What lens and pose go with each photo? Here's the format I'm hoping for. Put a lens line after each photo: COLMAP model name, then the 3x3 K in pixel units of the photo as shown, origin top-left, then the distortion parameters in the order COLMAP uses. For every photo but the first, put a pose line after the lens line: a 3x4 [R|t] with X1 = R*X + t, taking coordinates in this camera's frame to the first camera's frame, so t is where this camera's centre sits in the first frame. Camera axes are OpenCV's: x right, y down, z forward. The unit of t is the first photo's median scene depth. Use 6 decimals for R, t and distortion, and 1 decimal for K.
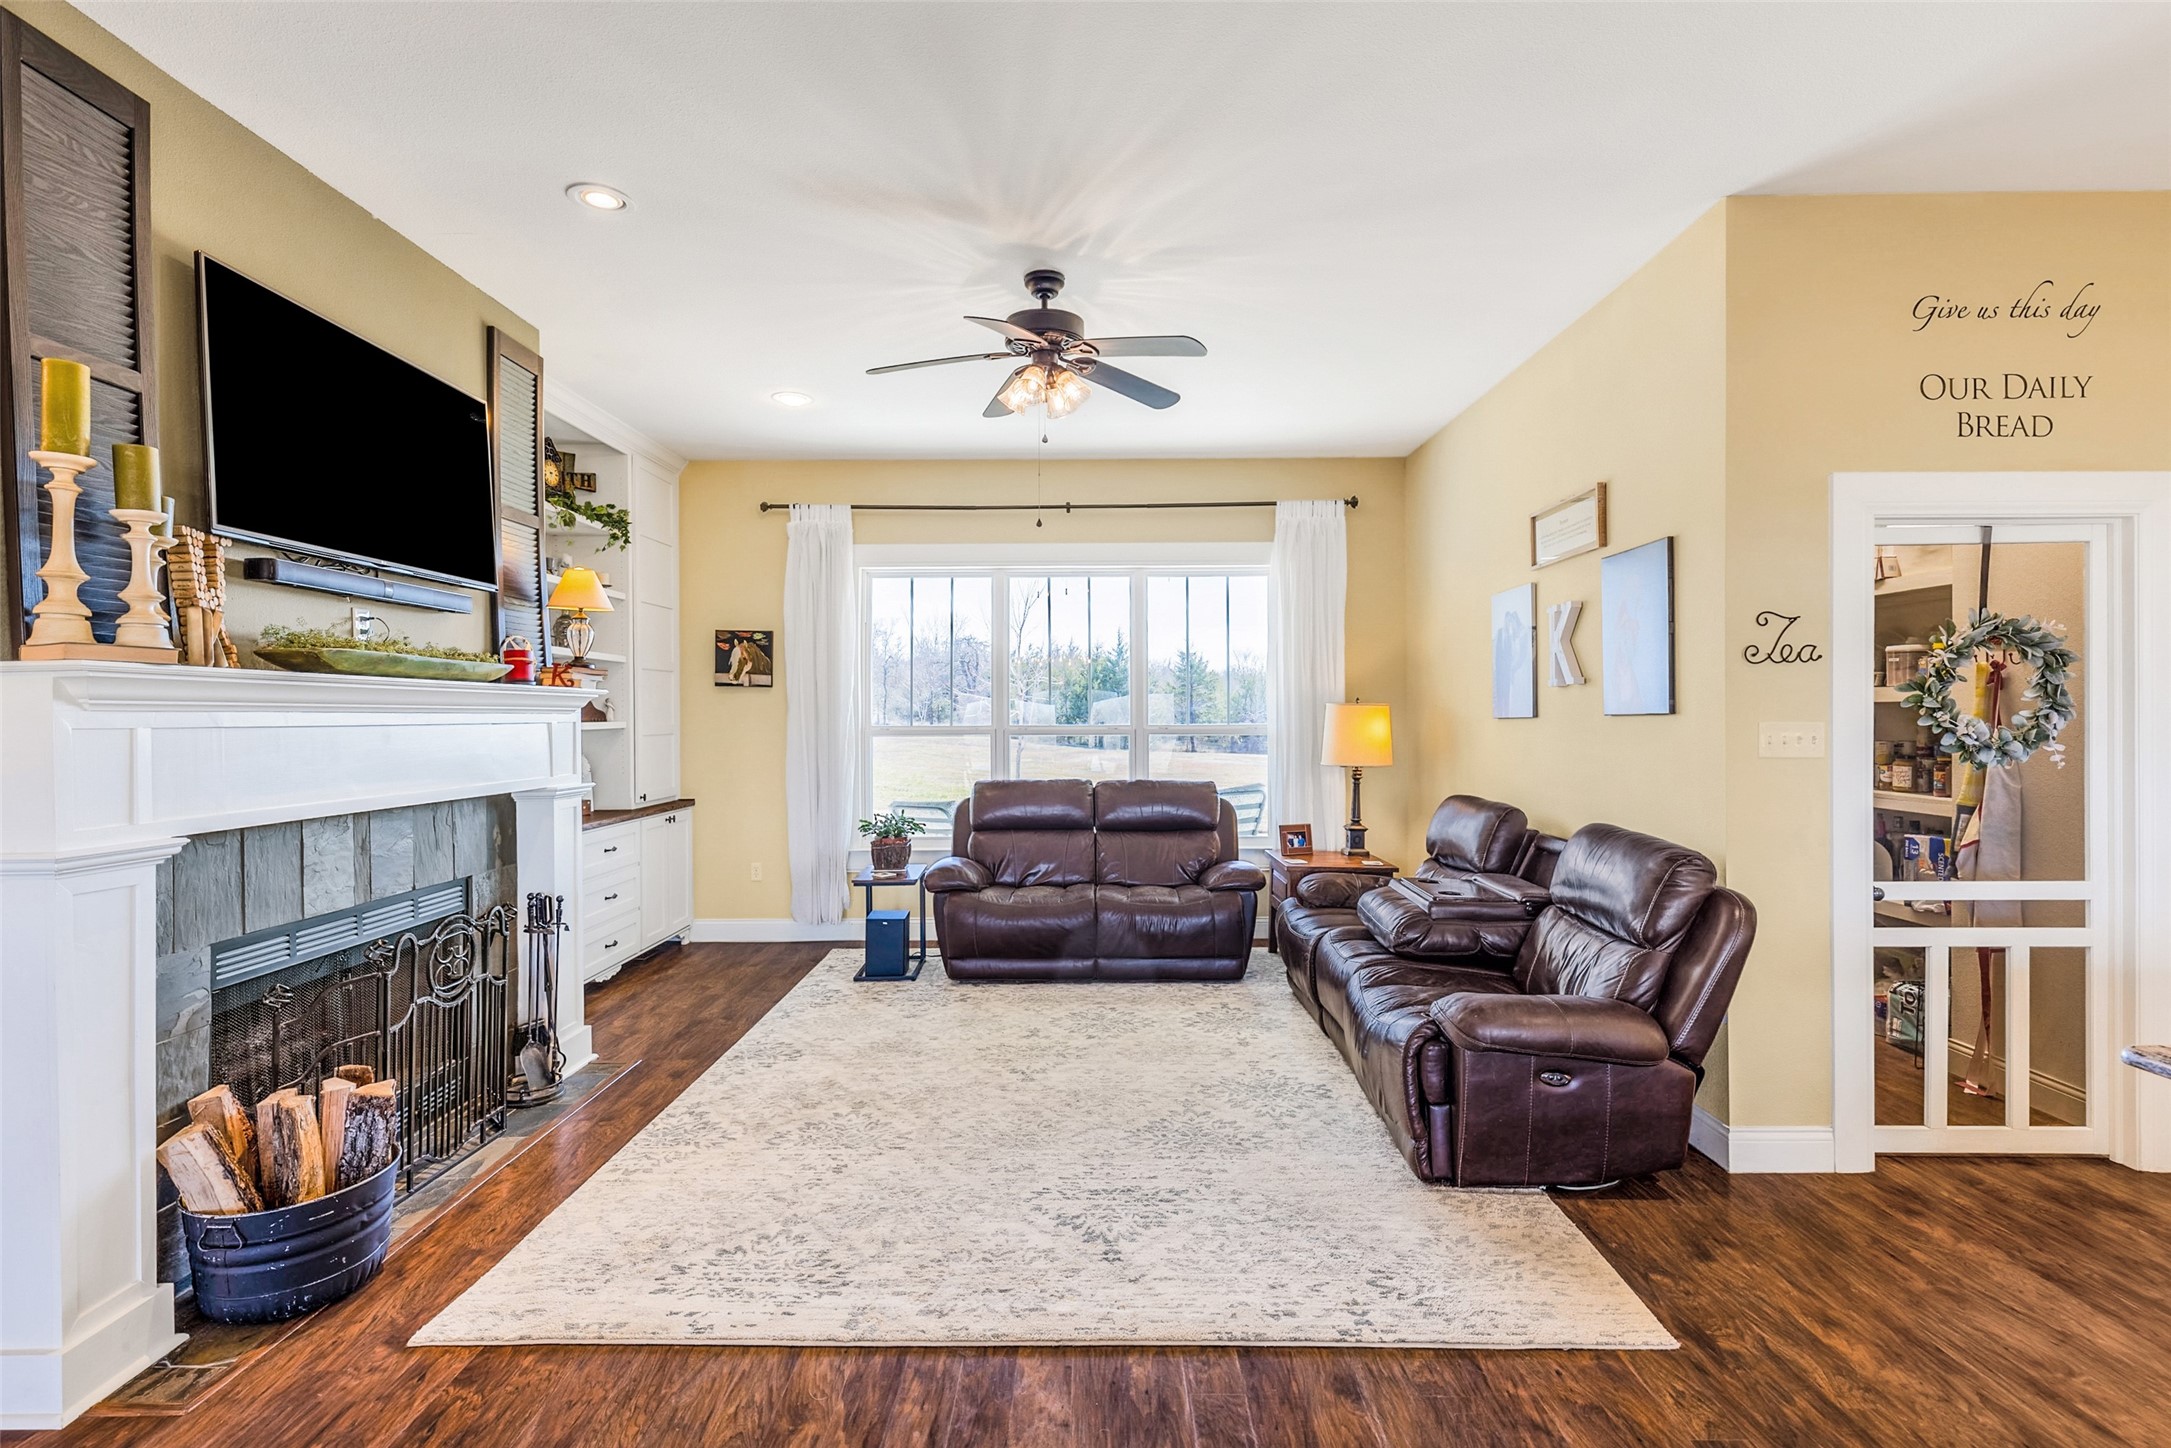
lens RADIAL K [[1016.4, 0, 1079.8], [0, 1016.4, 727.6], [0, 0, 1]] dist [0.004620, 0.000572]
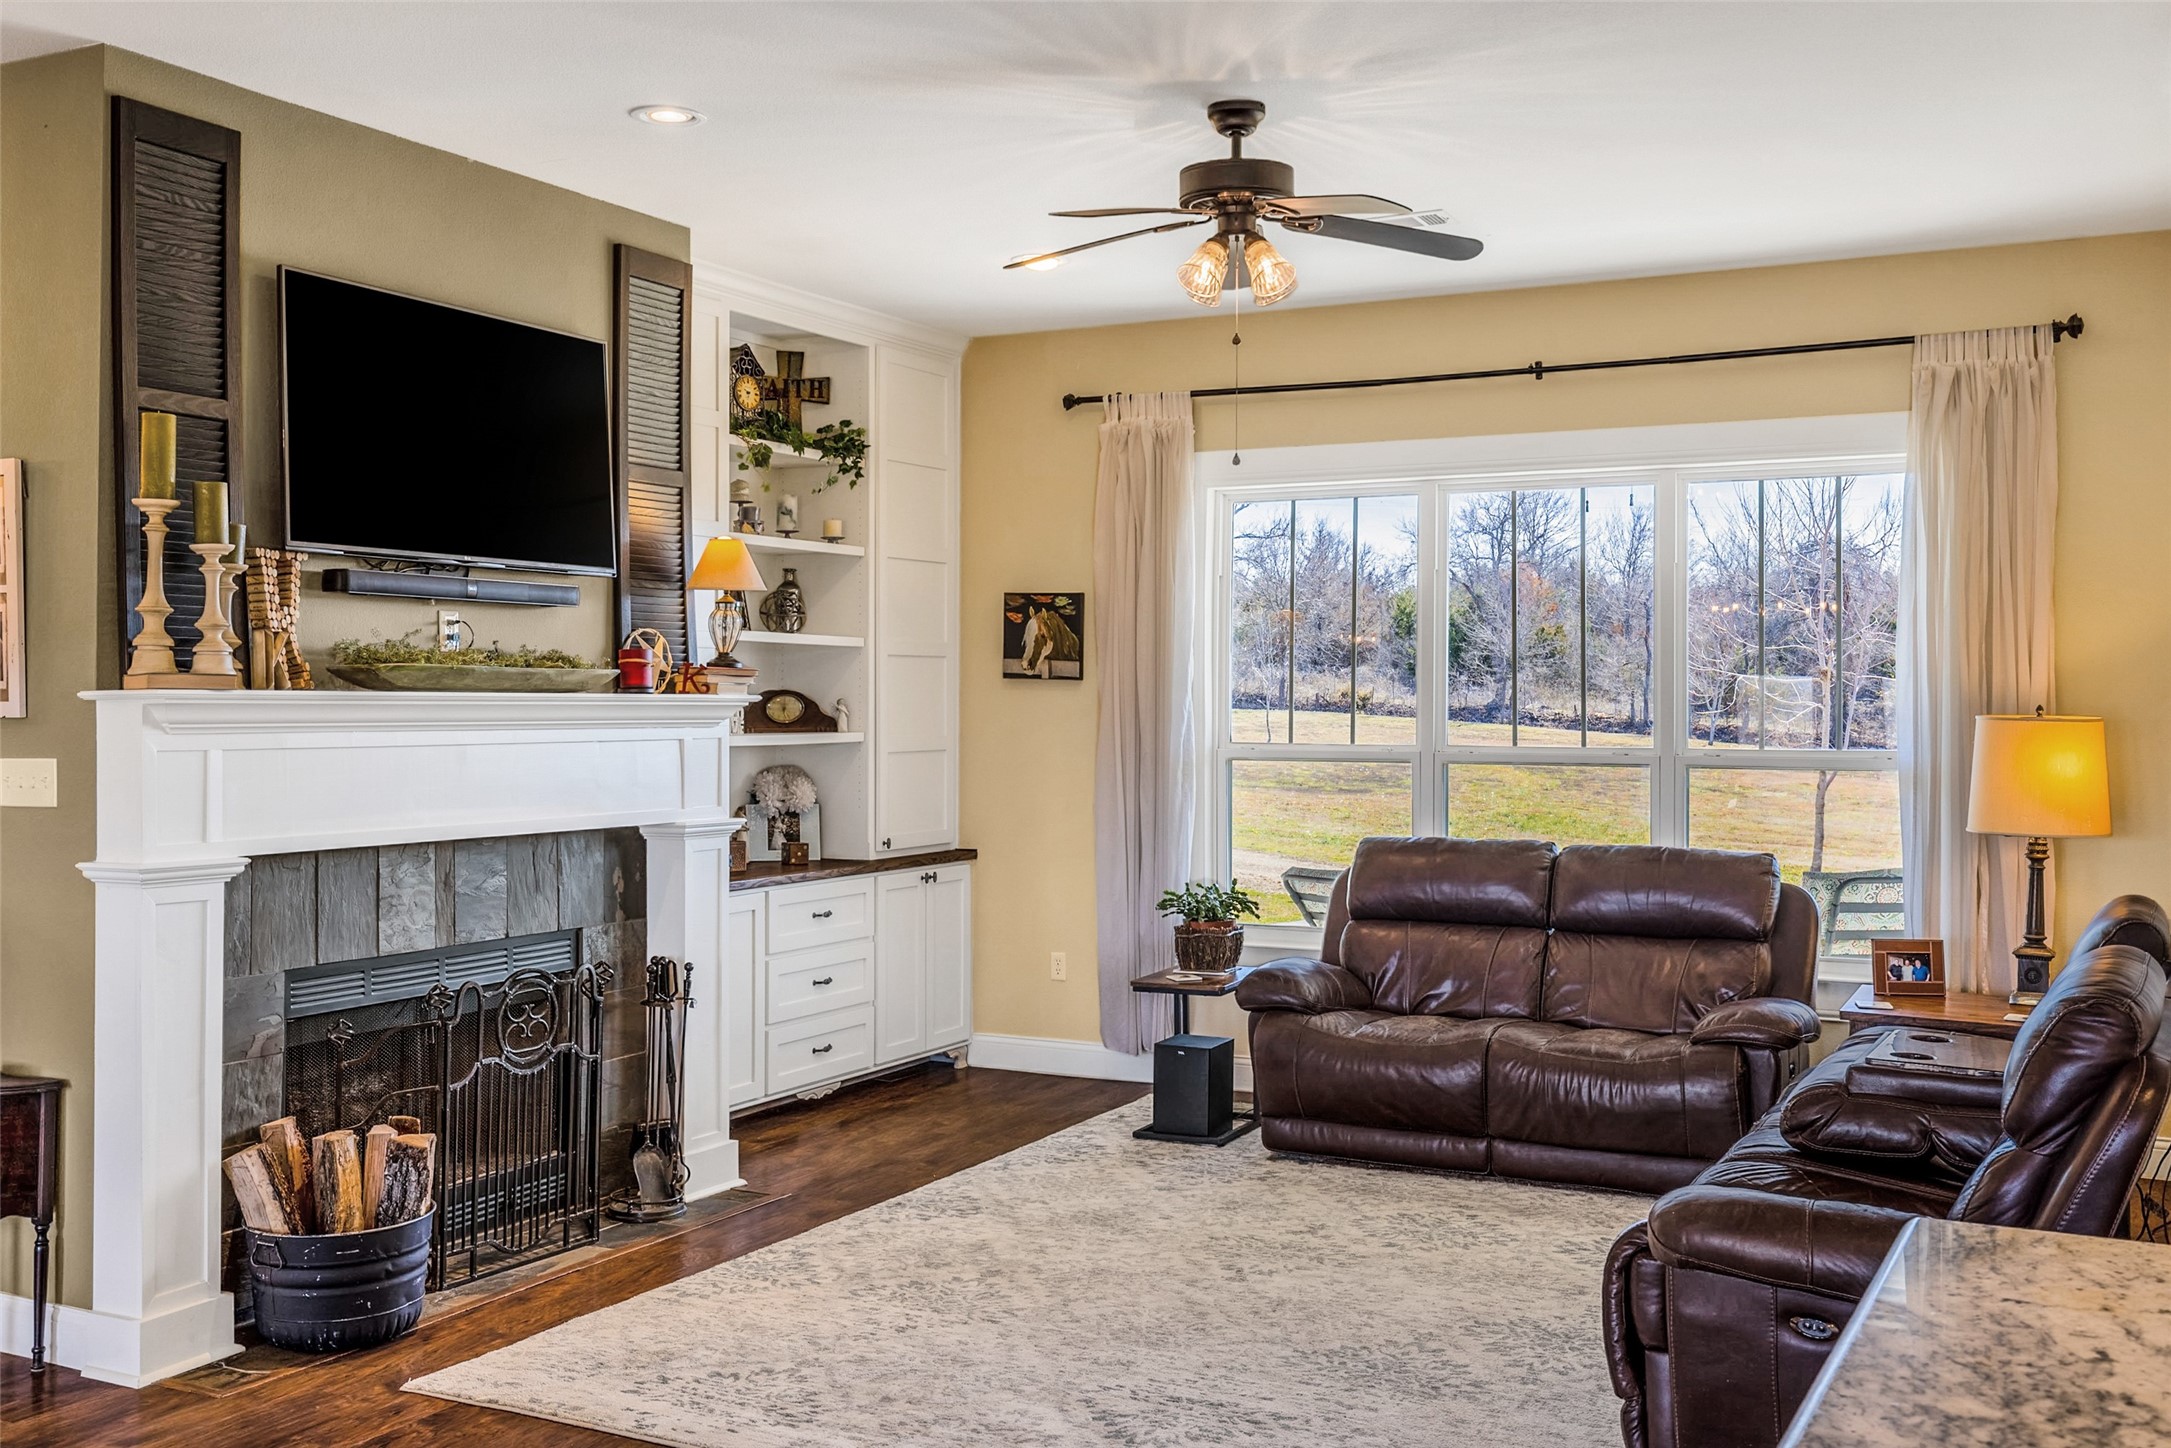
lens RADIAL K [[2113.4, 0, 1088.0], [0, 2113.4, 716.2], [0, 0, 1]] dist [0.013969, -0.005305]
pose [[0.888518, 0.010606, -0.458720, 0.640621], [-0.012482, 0.999922, -0.001057, -0.031855], [0.458673, 0.006665, 0.888580, -0.378383]]
